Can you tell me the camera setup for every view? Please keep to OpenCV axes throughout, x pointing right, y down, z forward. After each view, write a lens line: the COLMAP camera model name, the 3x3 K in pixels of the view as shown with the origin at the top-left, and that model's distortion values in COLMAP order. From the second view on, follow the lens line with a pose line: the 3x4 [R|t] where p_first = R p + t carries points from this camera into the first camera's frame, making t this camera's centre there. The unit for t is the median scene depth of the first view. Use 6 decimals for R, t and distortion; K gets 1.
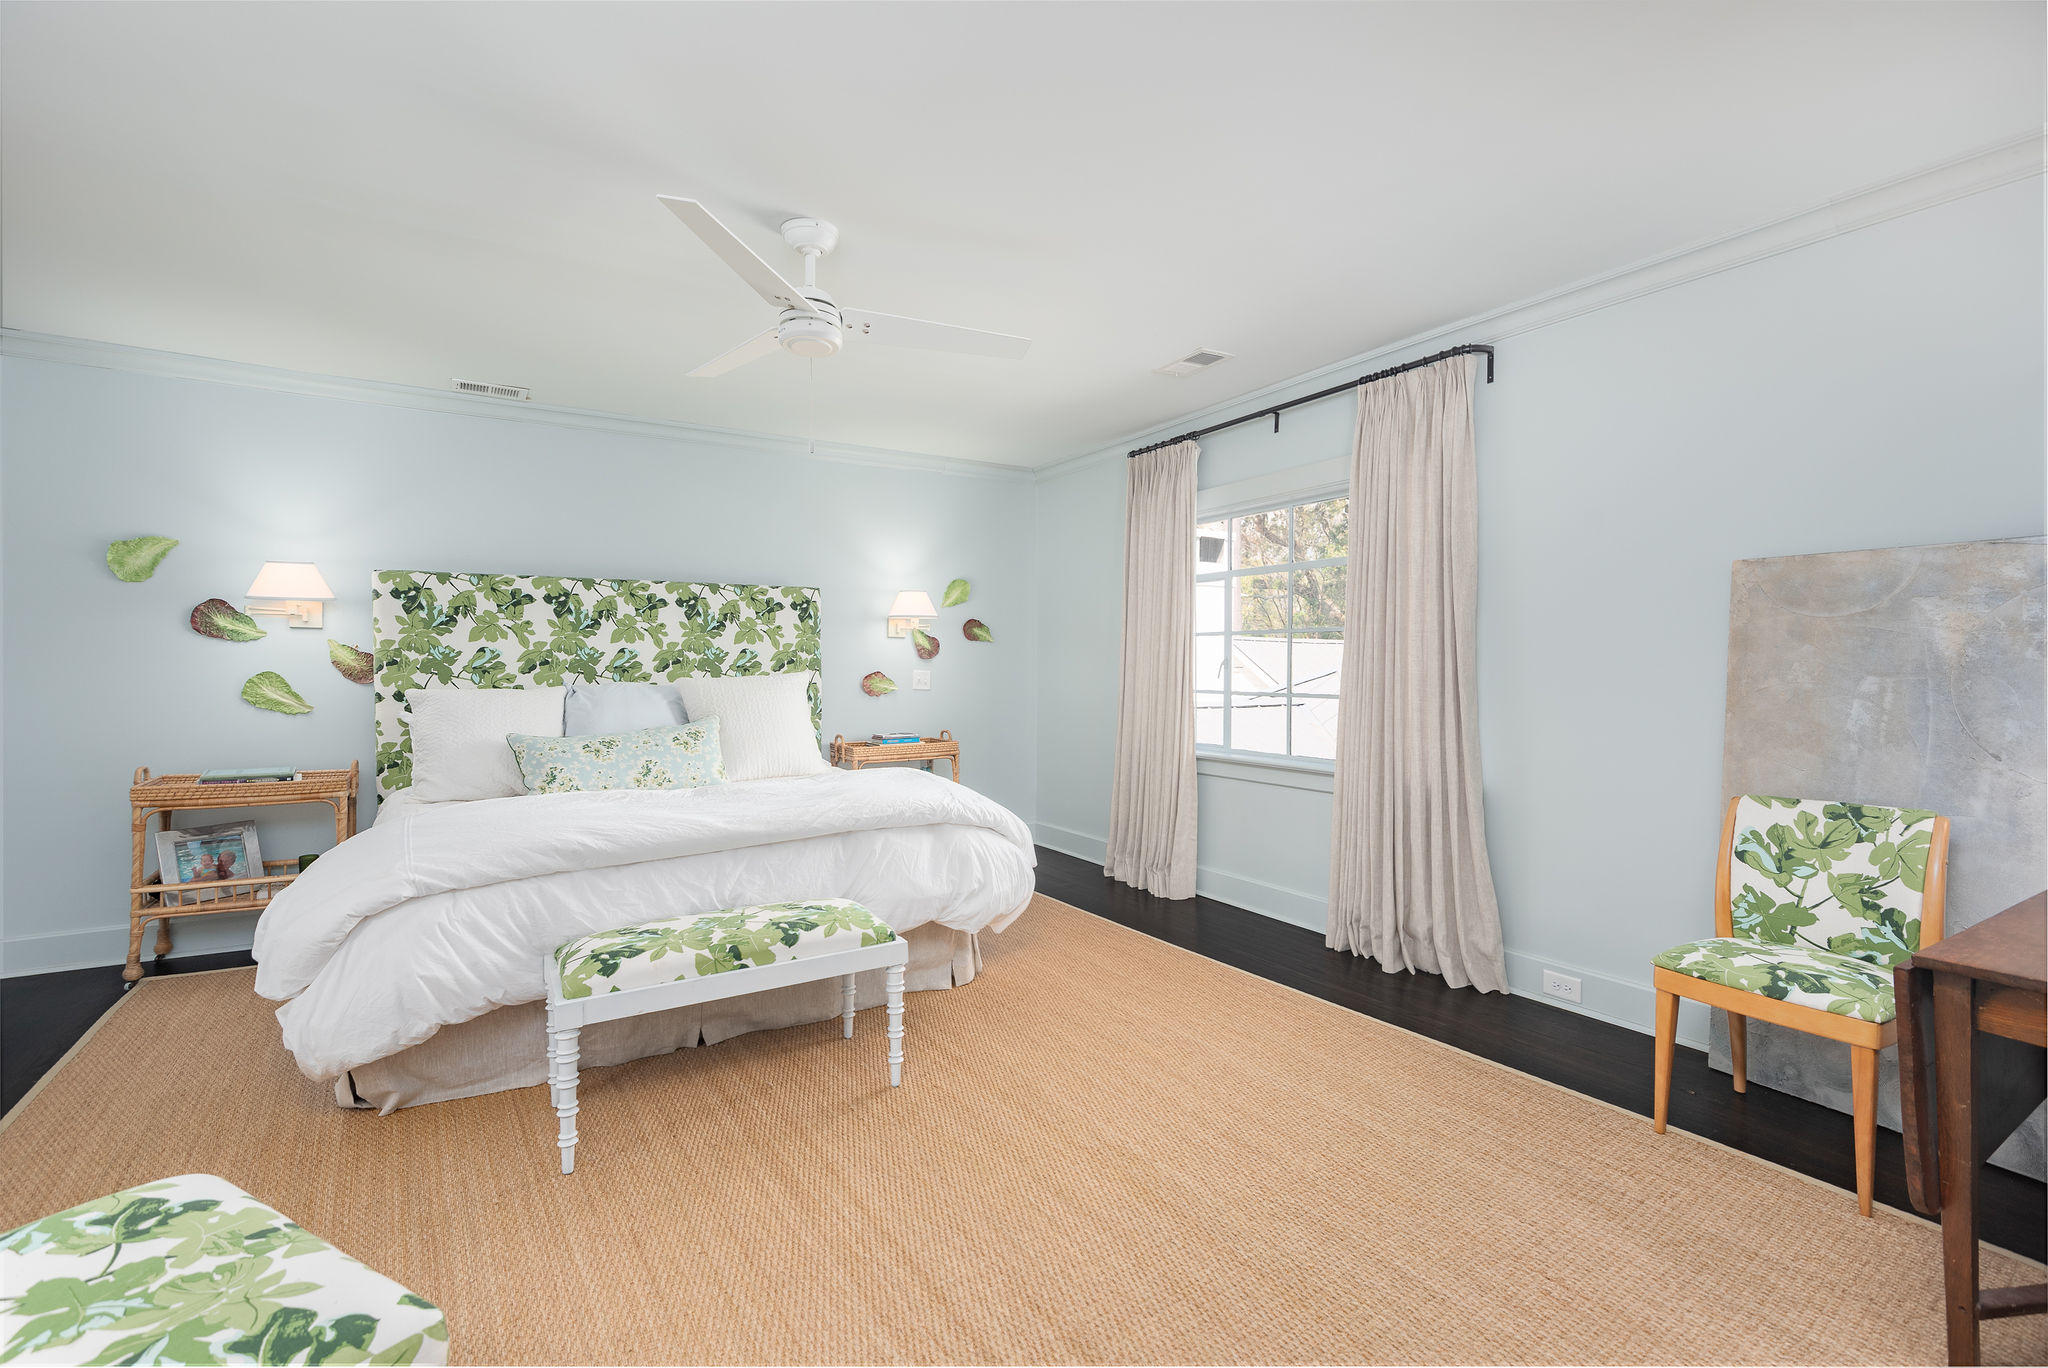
lens RADIAL K [[917.6, 0, 1024.0], [0, 917.6, 684.0], [0, 0, 1]] dist [-0.000321, 0.000004]
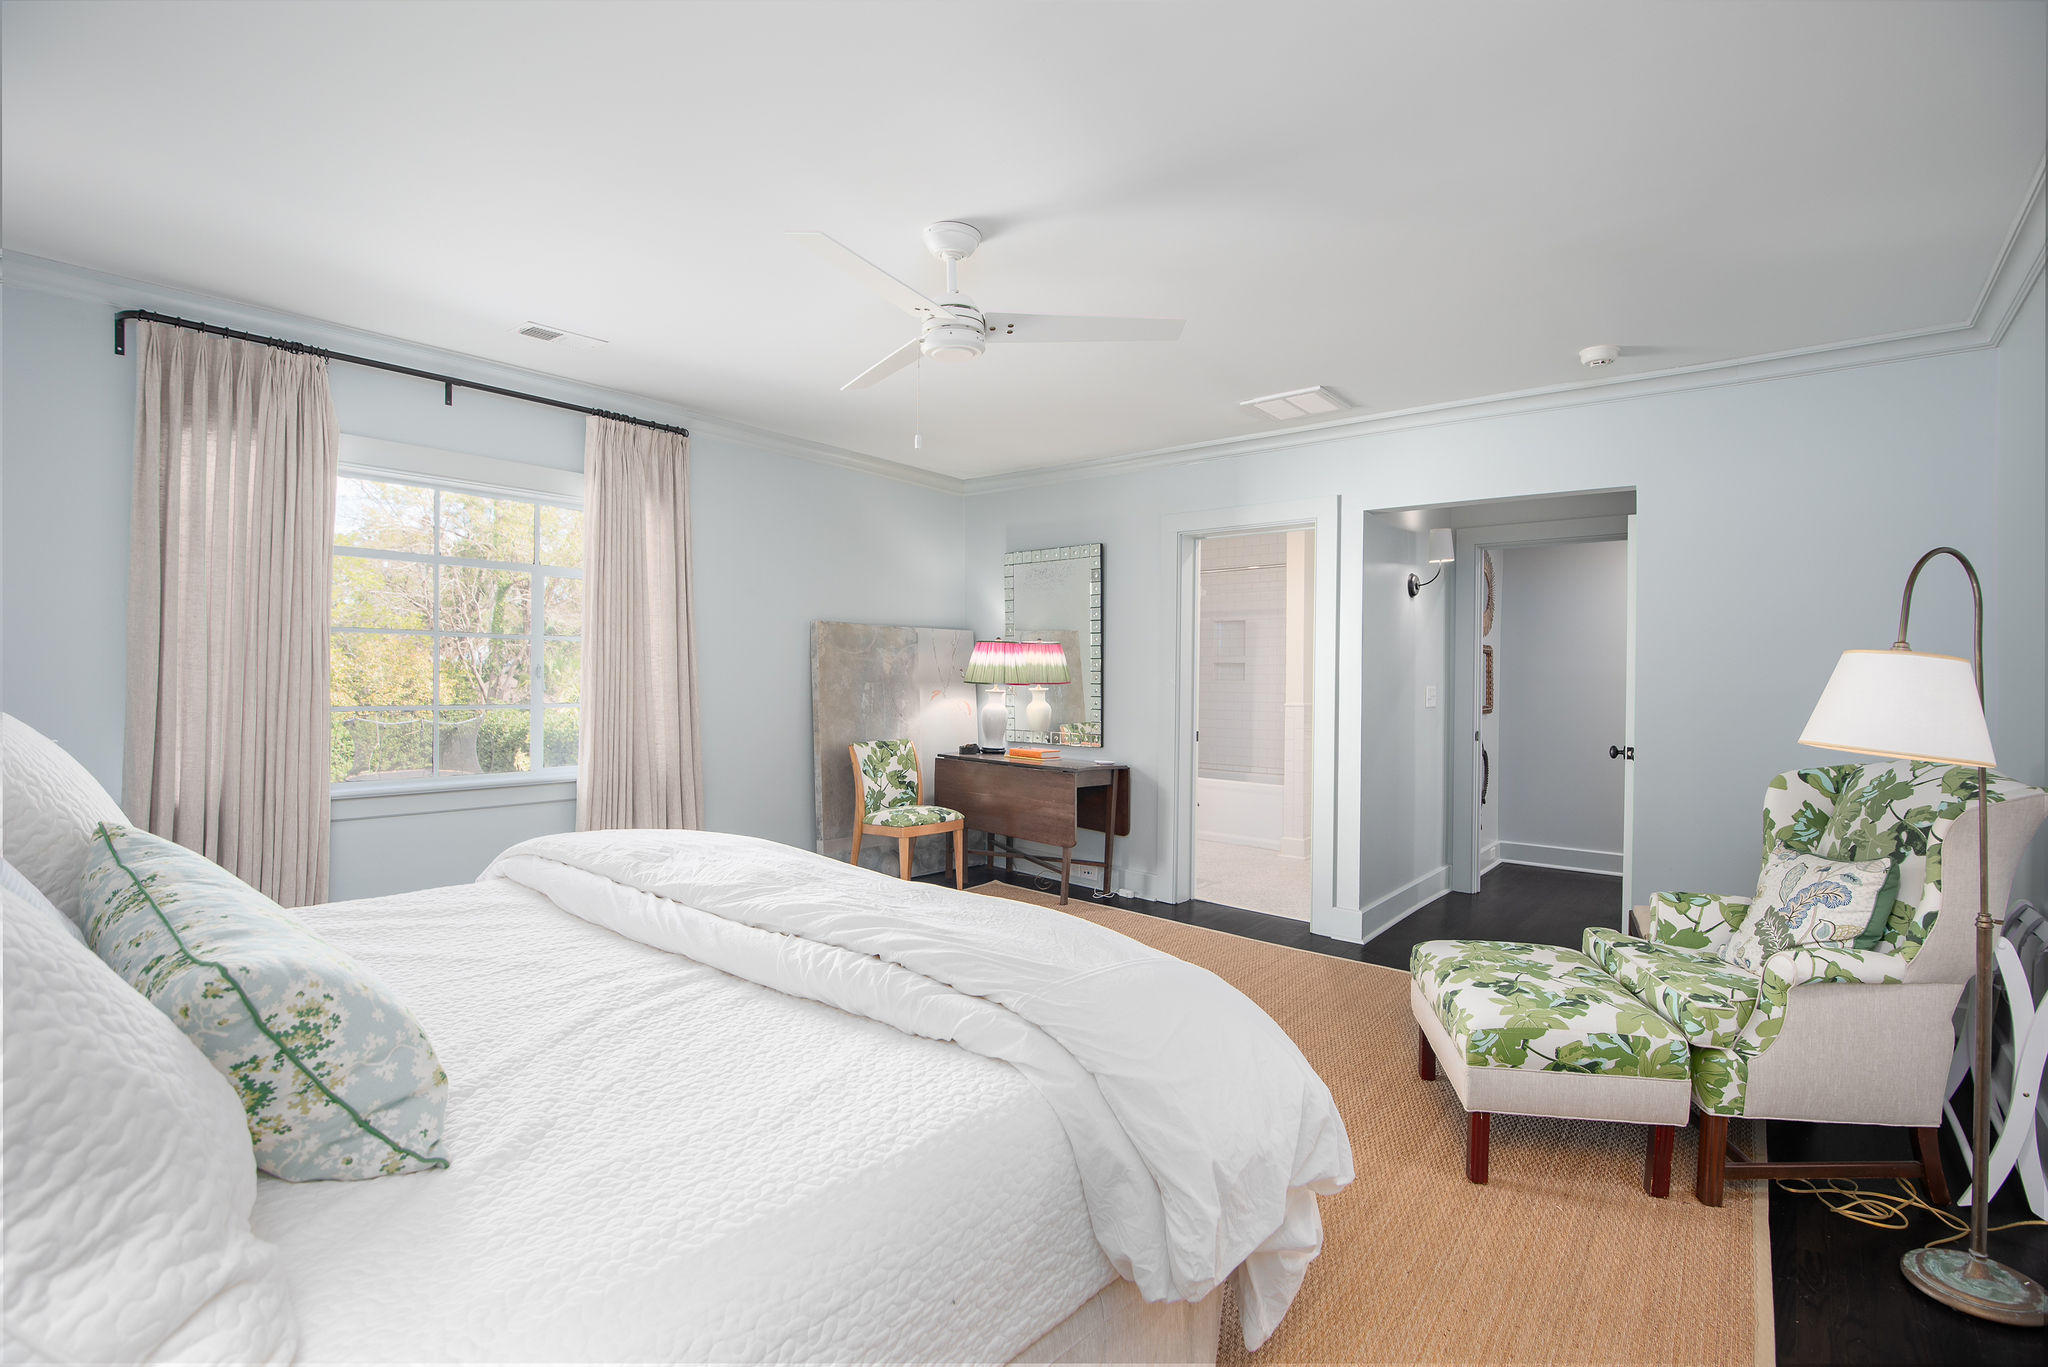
lens RADIAL K [[917.6, 0, 1024.0], [0, 917.6, 683.5], [0, 0, 1]] dist [-0.000321, 0.000004]
pose [[-0.294317, -0.018252, 0.955533, -1.337527], [0.000740, 0.999813, 0.019326, -0.049952], [-0.955708, 0.006396, -0.294249, 1.357963]]
